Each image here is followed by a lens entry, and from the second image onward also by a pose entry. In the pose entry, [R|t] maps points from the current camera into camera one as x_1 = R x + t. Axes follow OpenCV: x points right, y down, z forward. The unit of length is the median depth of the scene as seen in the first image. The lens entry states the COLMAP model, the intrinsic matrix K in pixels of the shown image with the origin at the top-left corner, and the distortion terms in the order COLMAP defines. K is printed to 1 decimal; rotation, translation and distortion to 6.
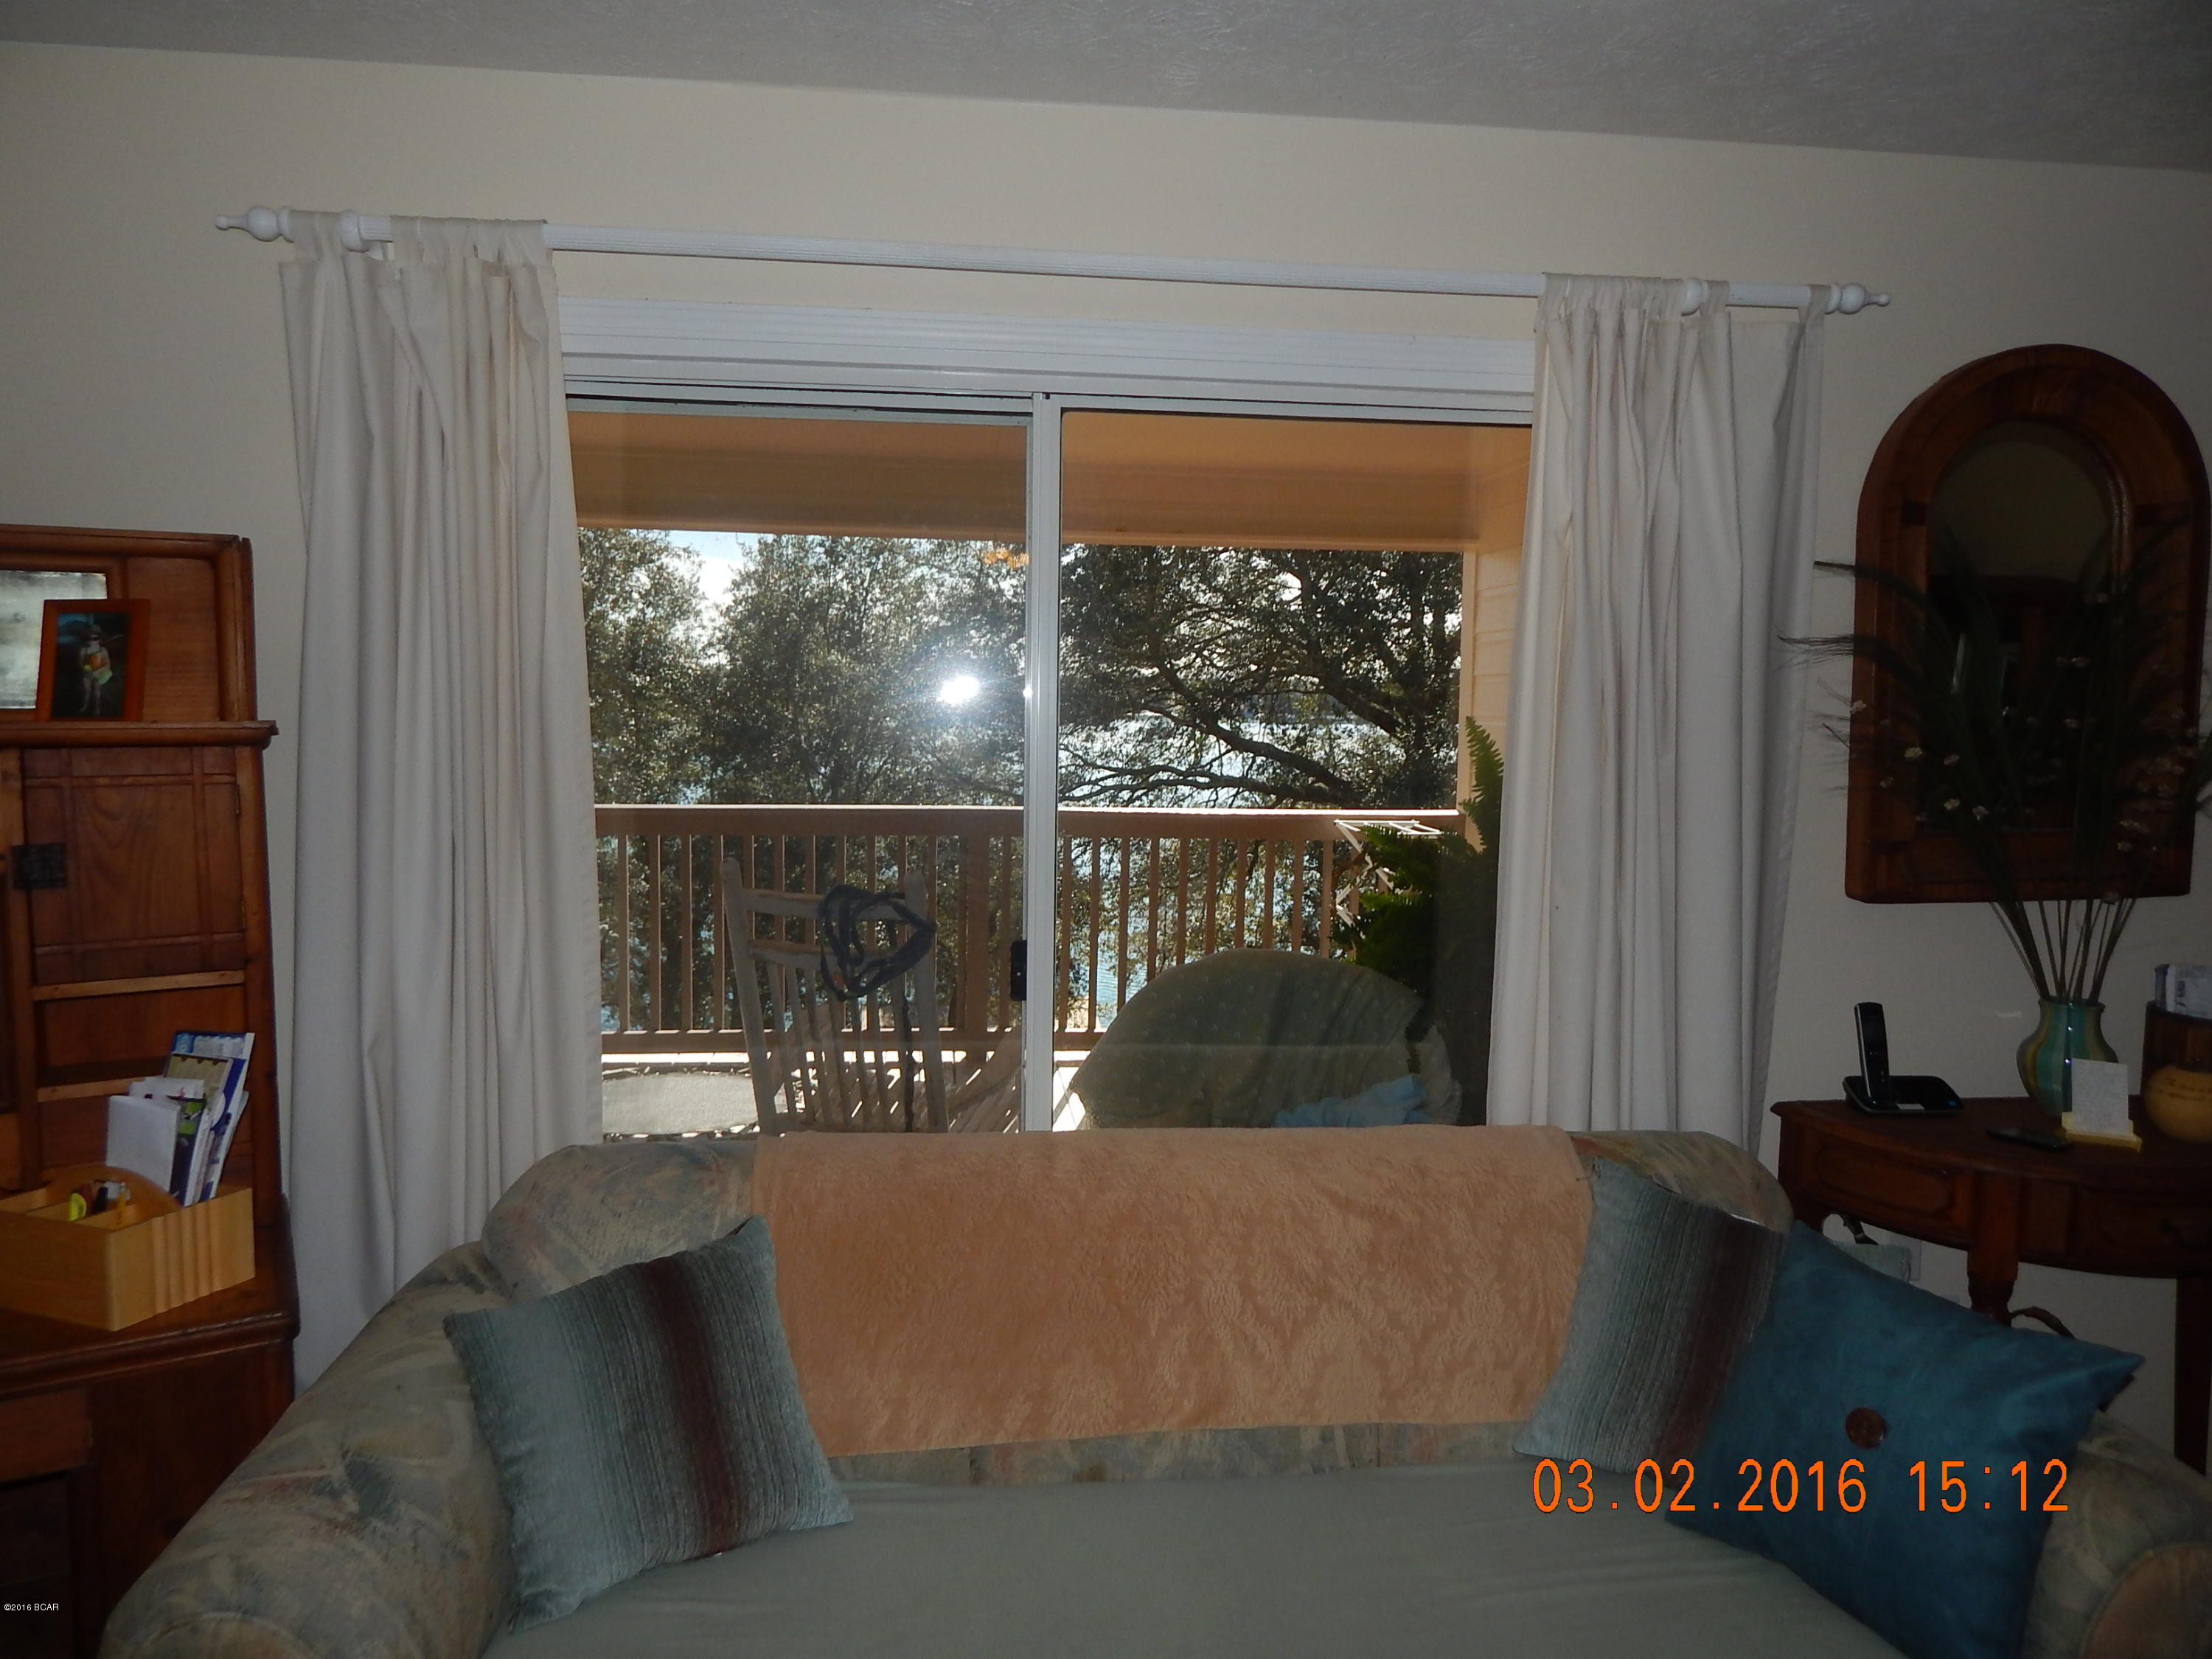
lens RADIAL K [[1455.7, 0, 1103.5], [0, 1455.7, 809.3], [0, 0, 1]] dist [-0.007971, -0.003318]
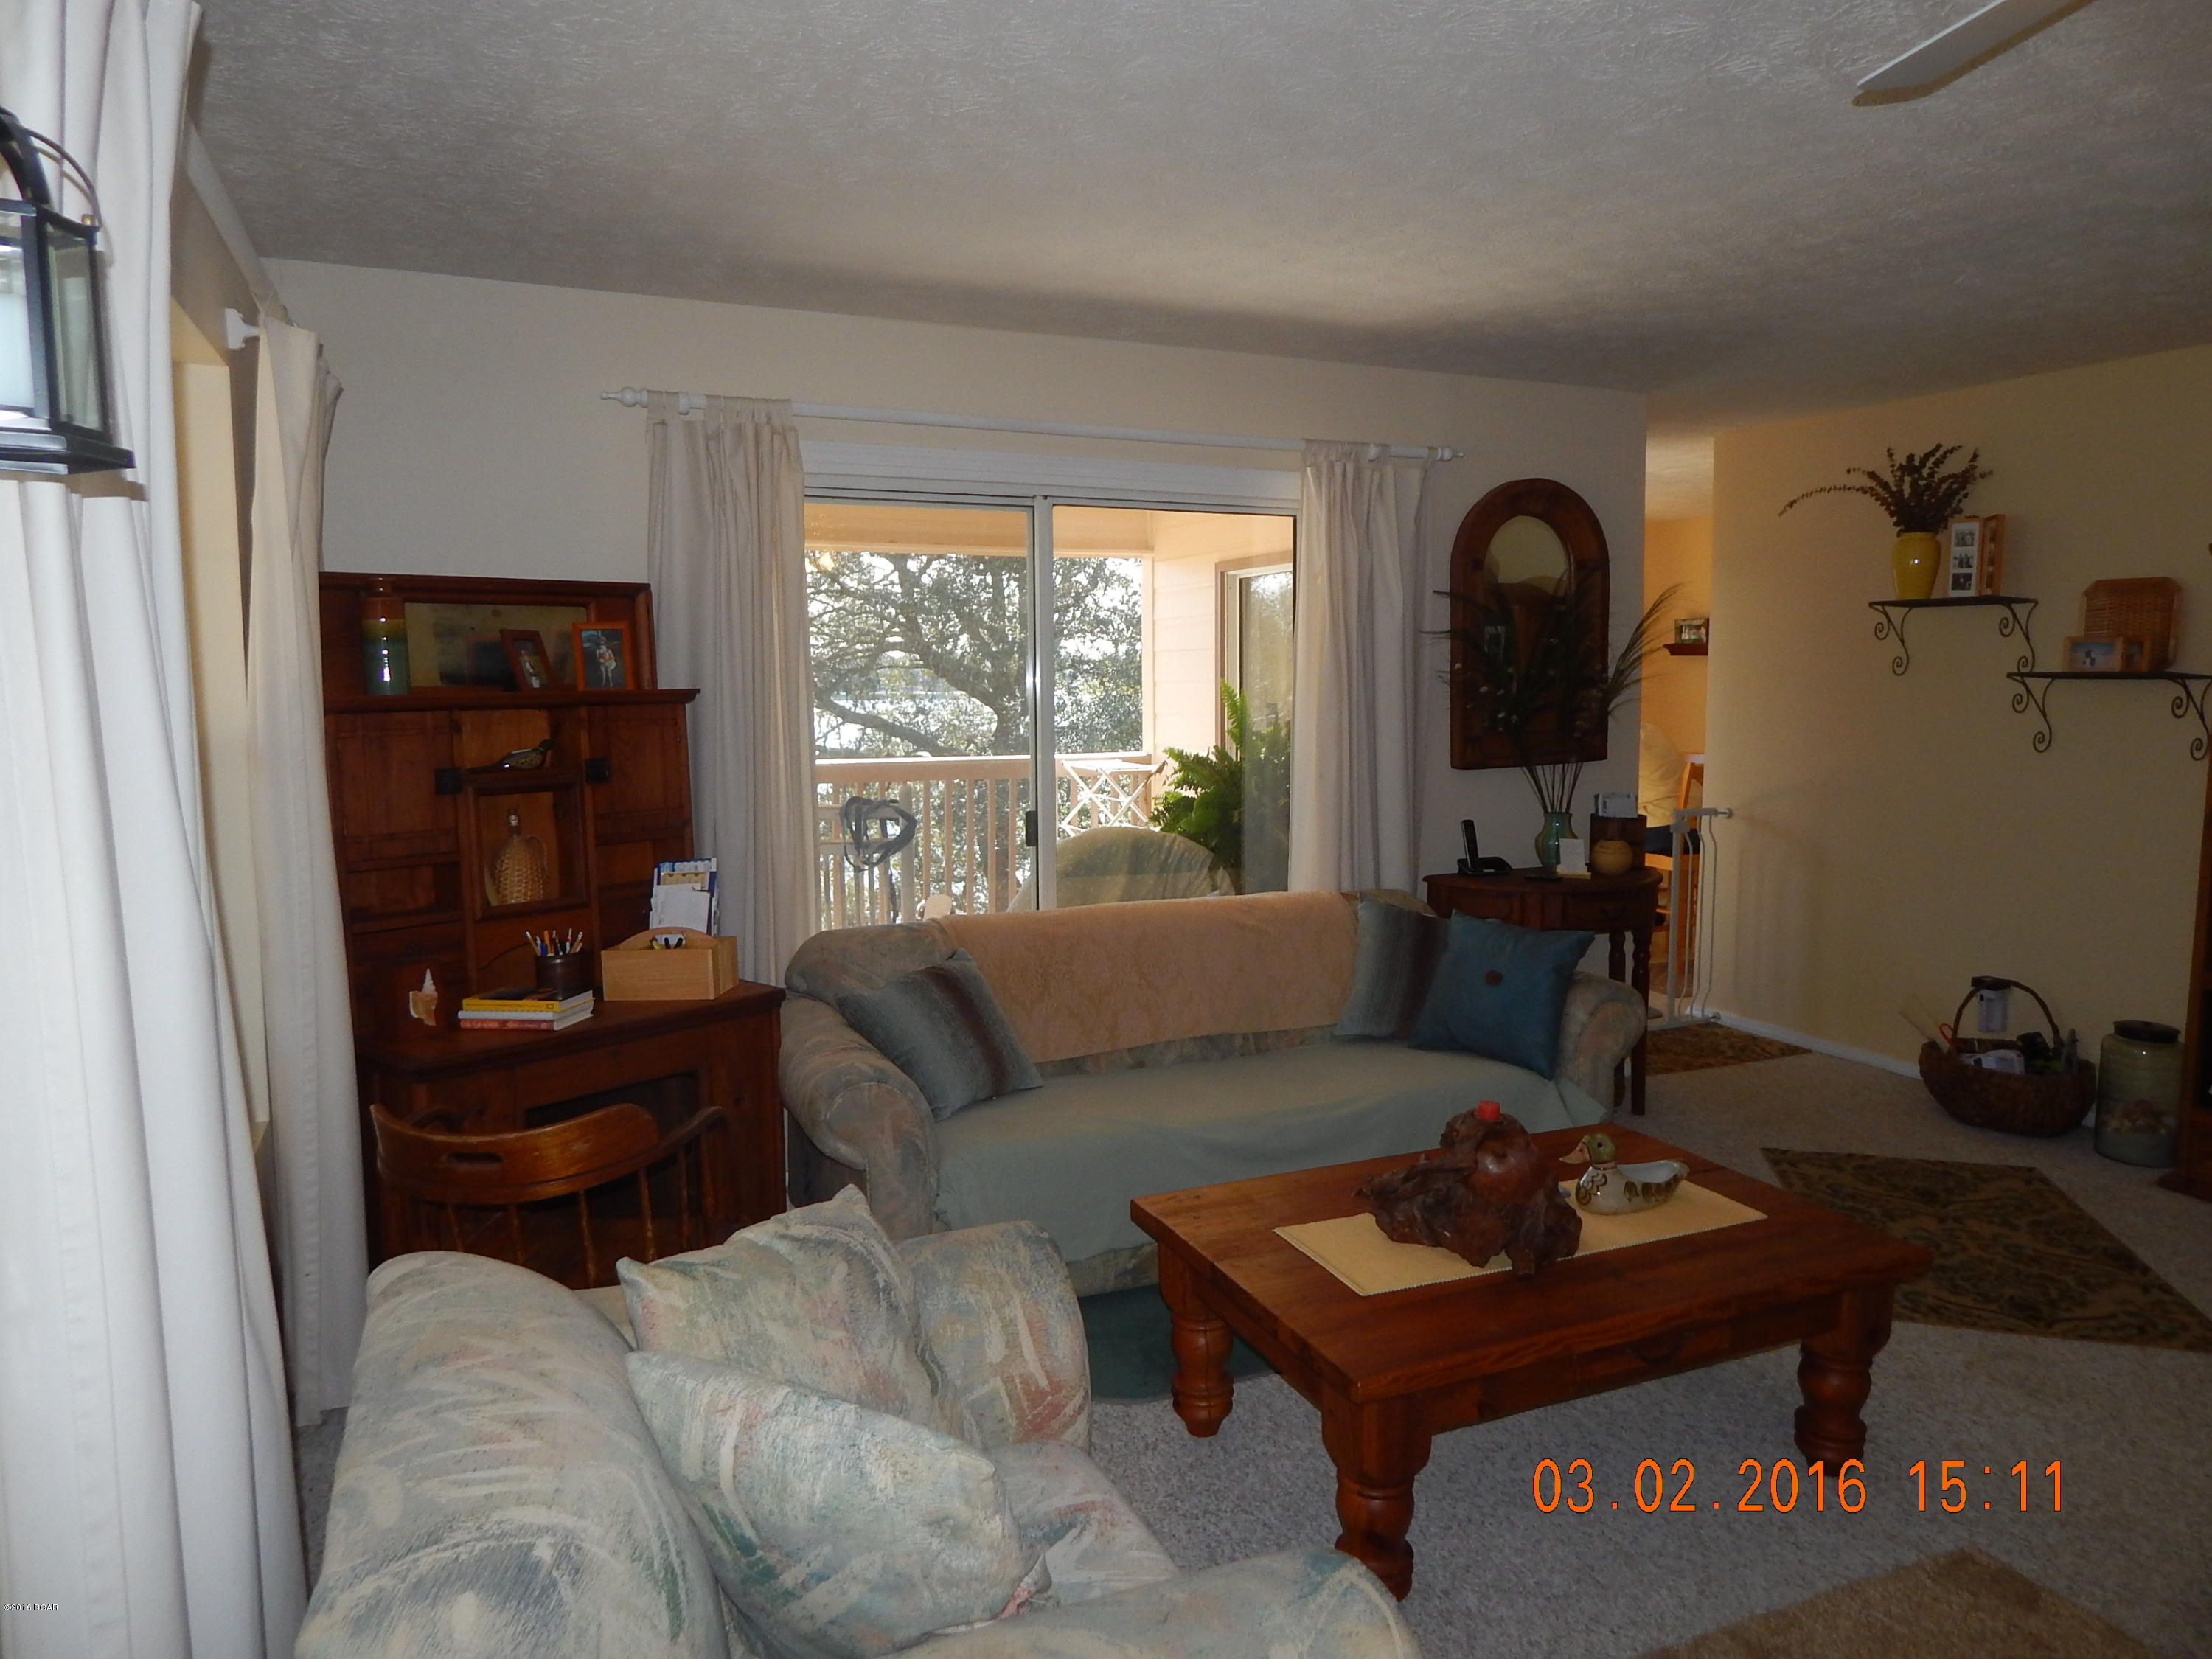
lens RADIAL K [[1455.7, 0, 1103.5], [0, 1455.7, 809.3], [0, 0, 1]] dist [-0.007971, -0.003318]
pose [[0.952278, -0.047070, 0.301582, -0.522653], [0.041936, 0.998844, 0.023480, 0.054473], [-0.302339, -0.009712, 0.953151, -0.707116]]
